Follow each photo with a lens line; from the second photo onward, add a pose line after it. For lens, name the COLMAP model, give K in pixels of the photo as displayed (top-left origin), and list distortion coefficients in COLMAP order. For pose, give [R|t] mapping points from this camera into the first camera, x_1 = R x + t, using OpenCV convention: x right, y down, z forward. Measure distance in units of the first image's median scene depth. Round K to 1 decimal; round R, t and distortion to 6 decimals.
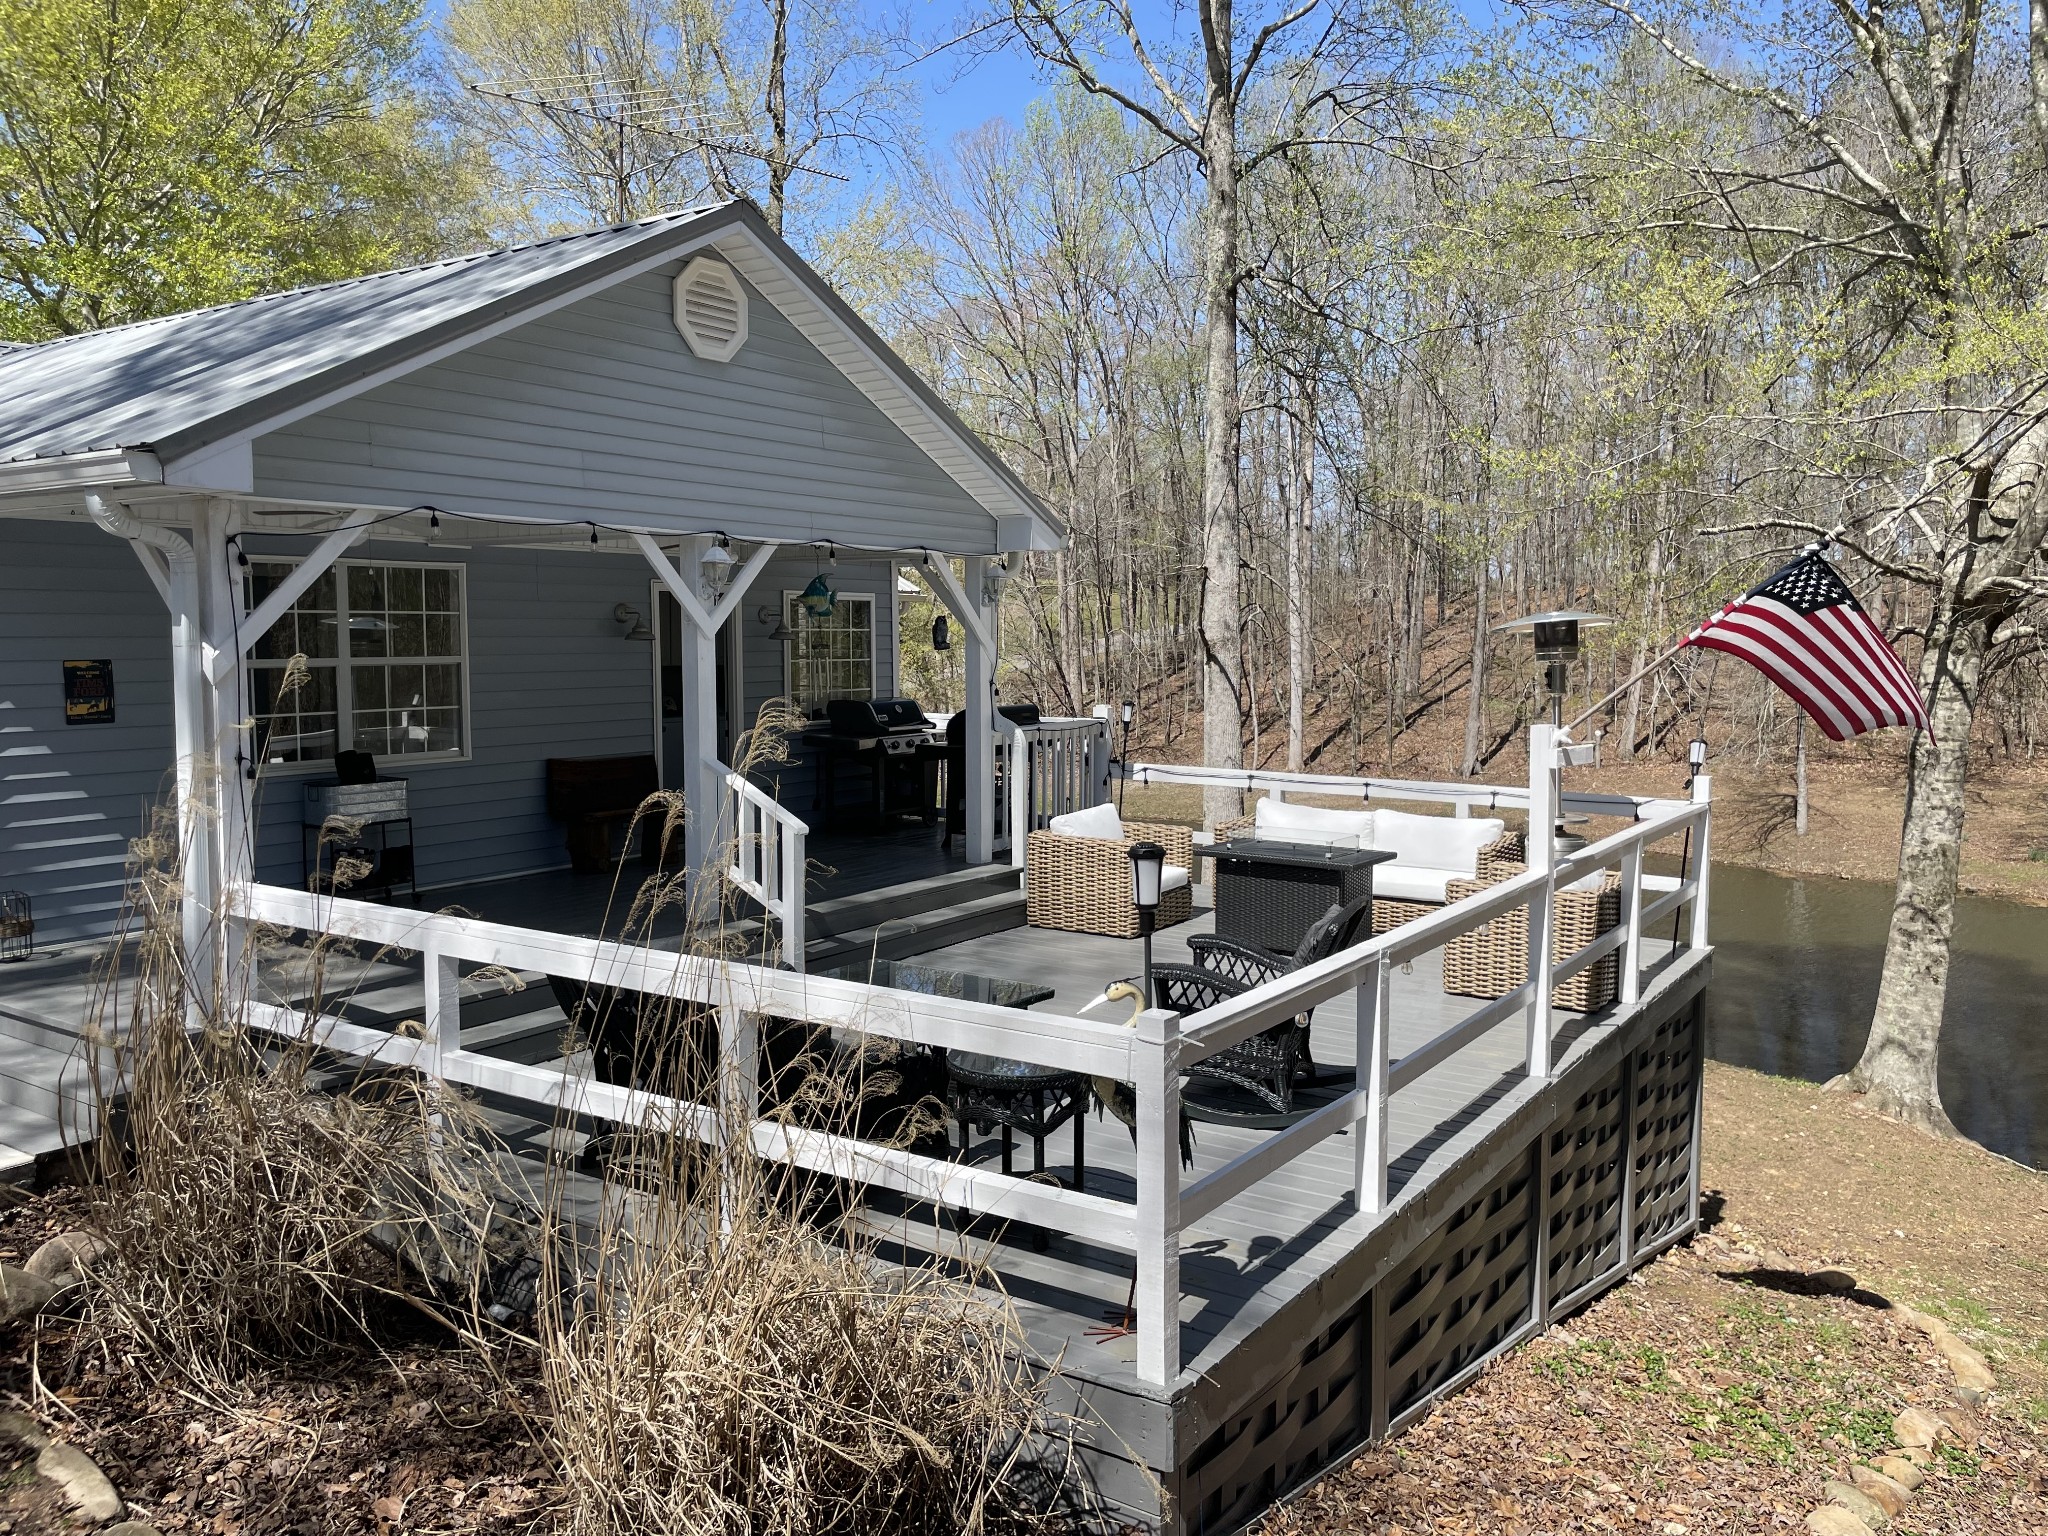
lens RADIAL K [[1546.1, 0, 1022.3], [0, 1546.1, 763.1], [0, 0, 1]] dist [0.048934, -0.059559]
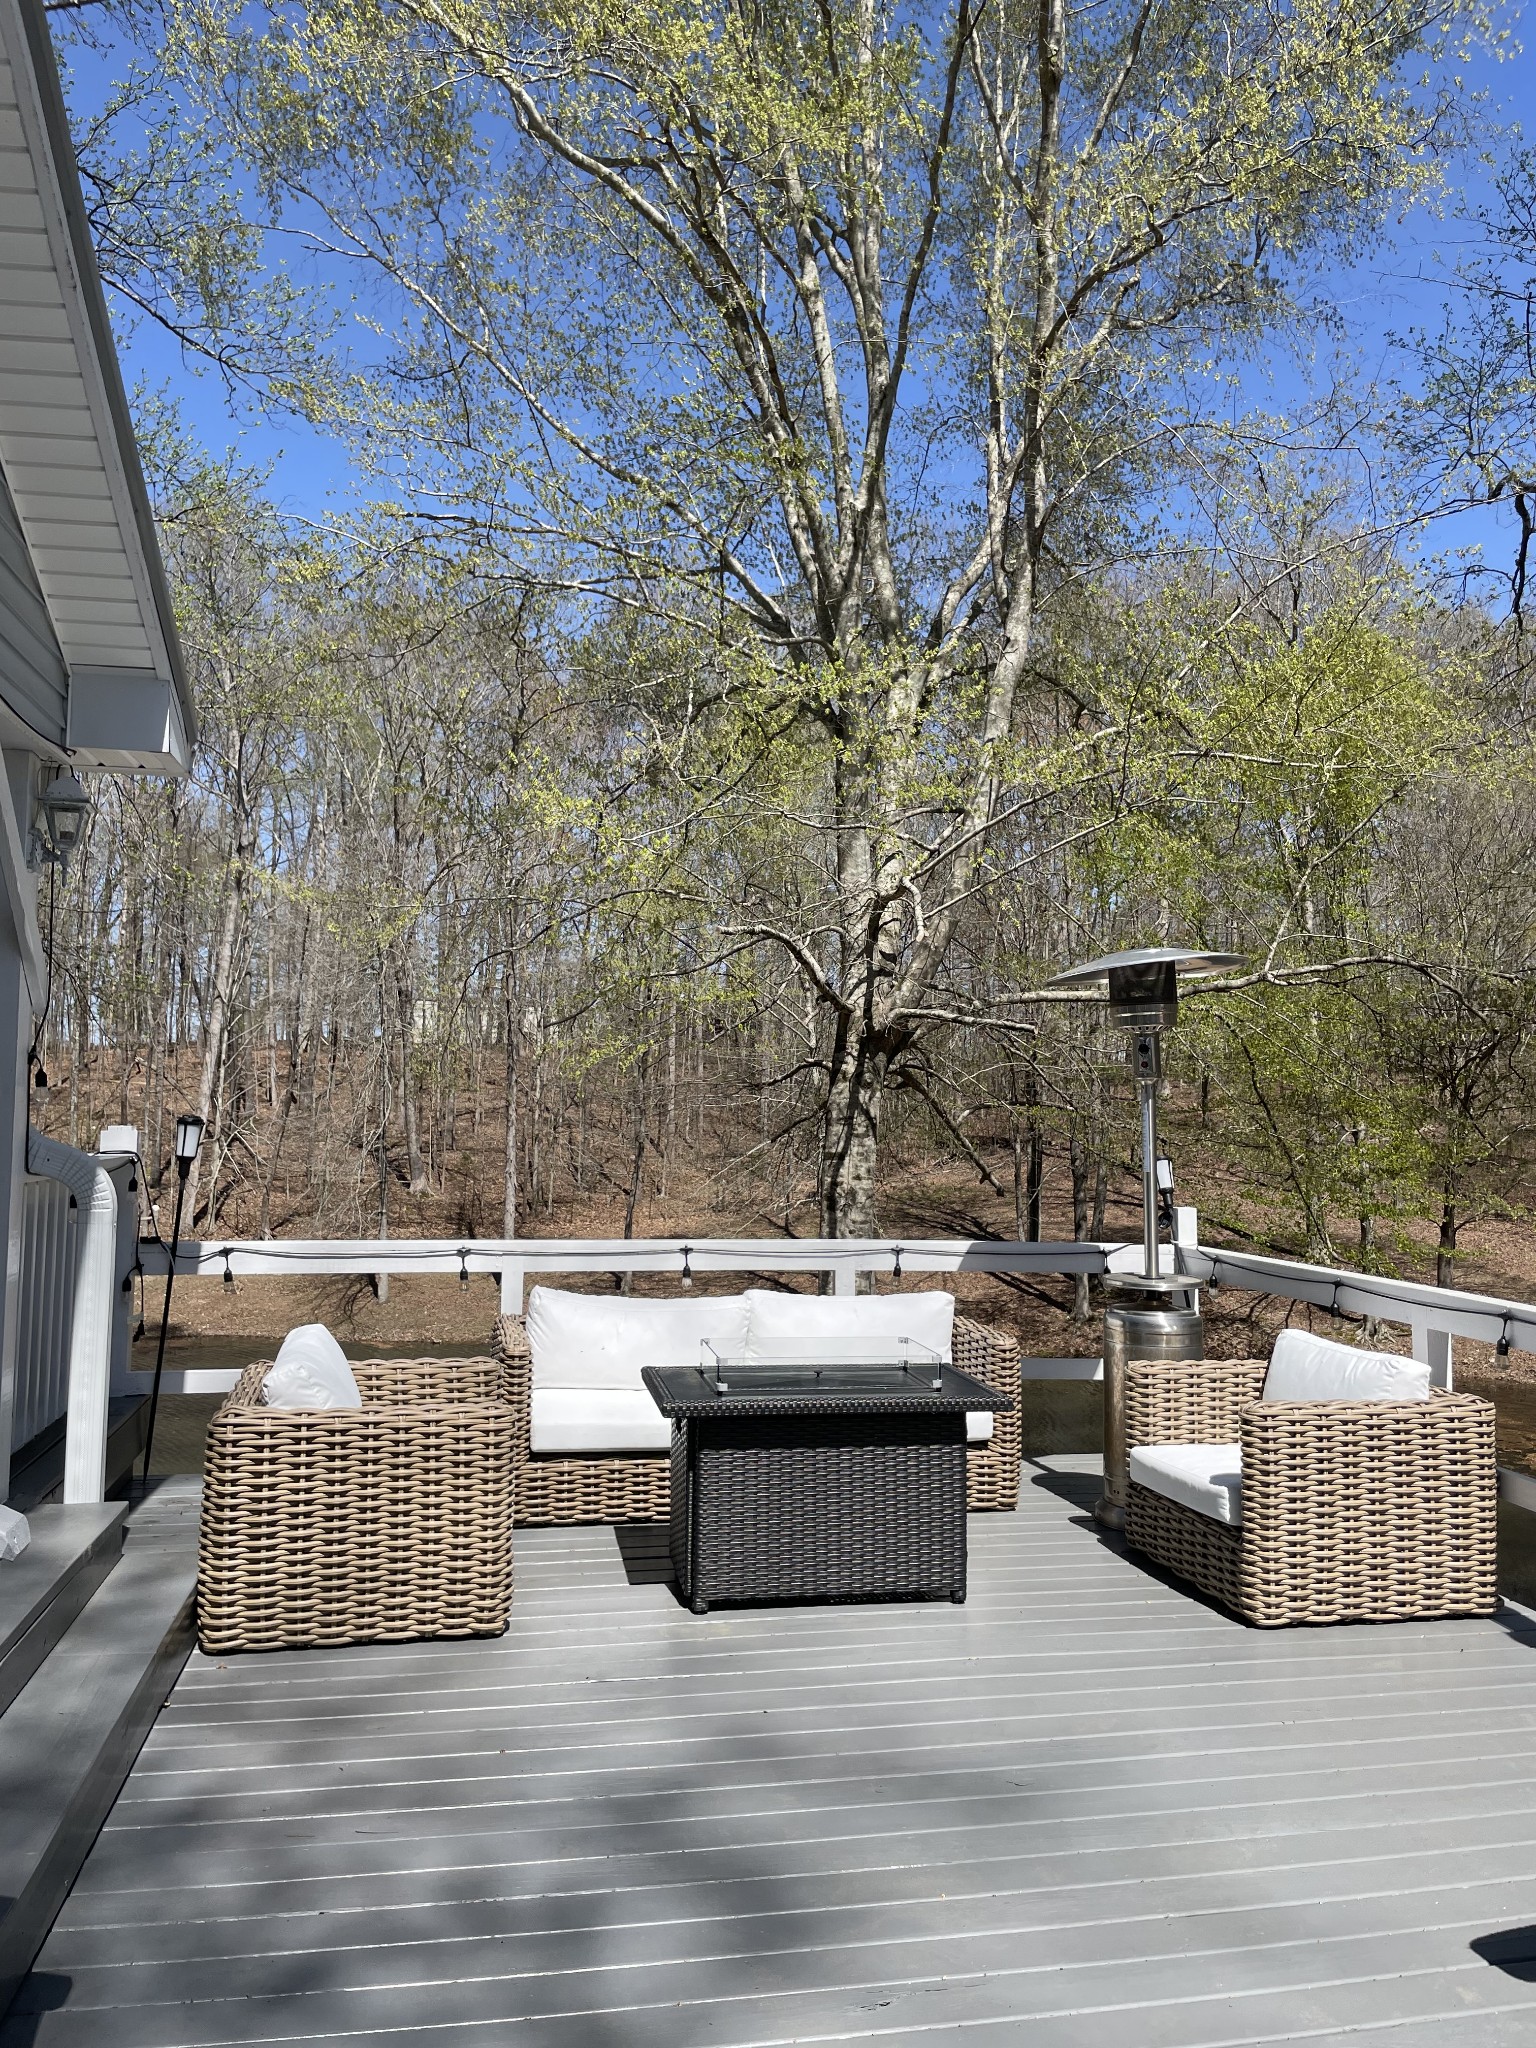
lens RADIAL K [[1546.1, 0, 775.4], [0, 1546.1, 1014.9], [0, 0, 1]] dist [0.048934, -0.059559]
pose [[0.703956, 0.050718, 0.708431, -0.116442], [0.051811, 0.991123, -0.122440, -0.000812], [-0.708352, 0.122897, 0.695079, 0.373173]]
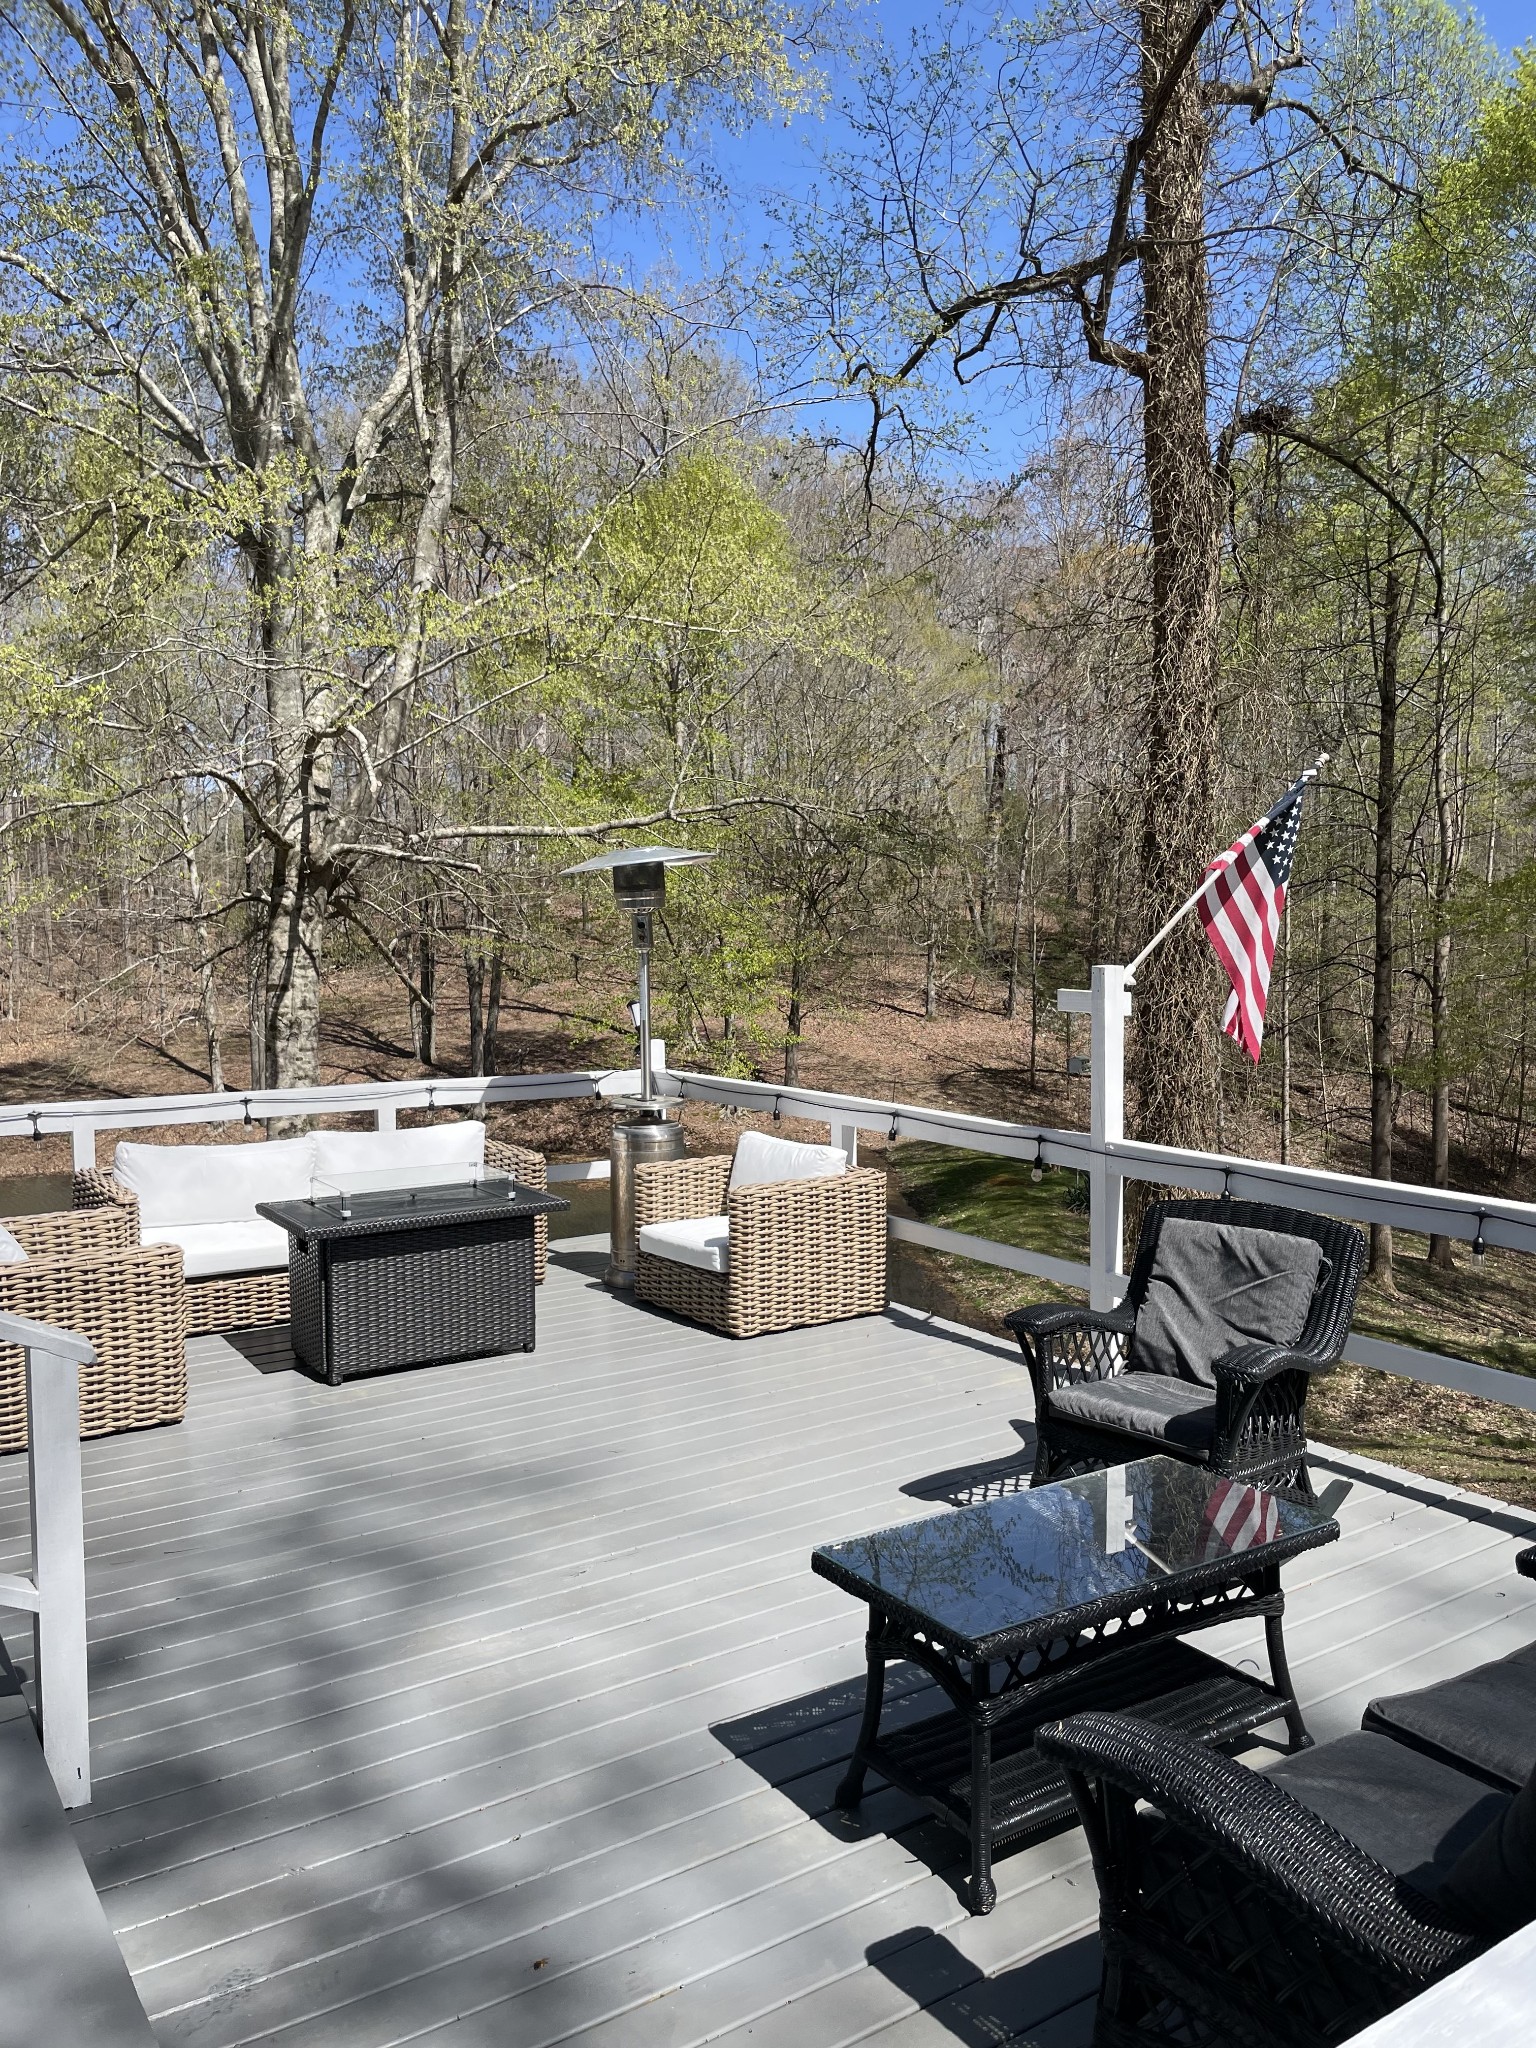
lens RADIAL K [[1546.1, 0, 779.6], [0, 1546.1, 1035.1], [0, 0, 1]] dist [0.048934, -0.059559]
pose [[0.371024, -0.076969, 0.925428, -0.210267], [0.088973, 0.994921, 0.047077, -0.017356], [-0.924351, 0.064872, 0.375988, 0.354862]]
